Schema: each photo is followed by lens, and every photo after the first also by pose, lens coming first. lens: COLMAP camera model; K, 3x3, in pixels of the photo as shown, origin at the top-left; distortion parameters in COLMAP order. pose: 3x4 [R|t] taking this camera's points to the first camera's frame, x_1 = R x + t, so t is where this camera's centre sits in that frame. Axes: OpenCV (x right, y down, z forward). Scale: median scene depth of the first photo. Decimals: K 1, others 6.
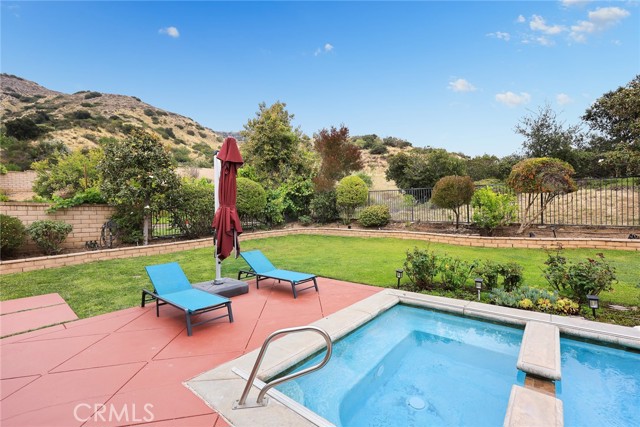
lens RADIAL K [[270.8, 0, 318.6], [0, 270.8, 226.3], [0, 0, 1]] dist [0.001043, 0.000334]
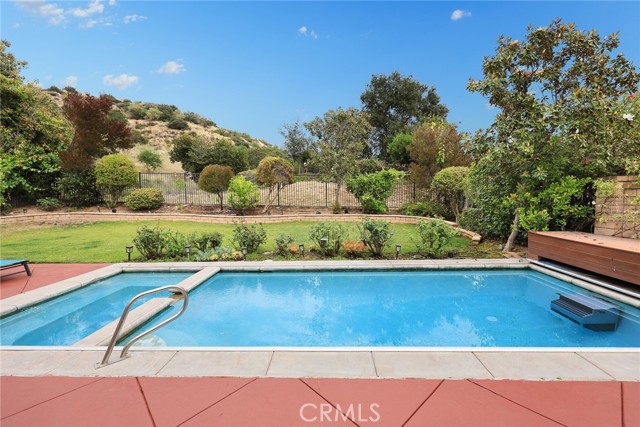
lens RADIAL K [[276.5, 0, 318.6], [0, 276.5, 217.3], [0, 0, 1]] dist [0.000904, 0.000427]
pose [[0.782512, -0.035699, 0.621612, 0.061968], [0.017530, 0.999222, 0.035317, 0.002948], [-0.622389, -0.016739, 0.782529, -0.137099]]
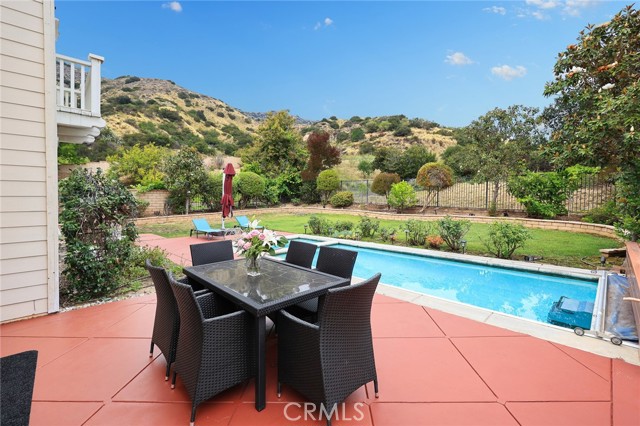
lens RADIAL K [[277.7, 0, 318.7], [0, 277.7, 200.9], [0, 0, 1]] dist [-0.000167, -0.000039]
pose [[0.995444, 0.015951, -0.094000, 0.185968], [-0.018401, 0.999512, -0.025253, 0.007351], [0.093551, 0.026868, 0.995252, -0.357079]]
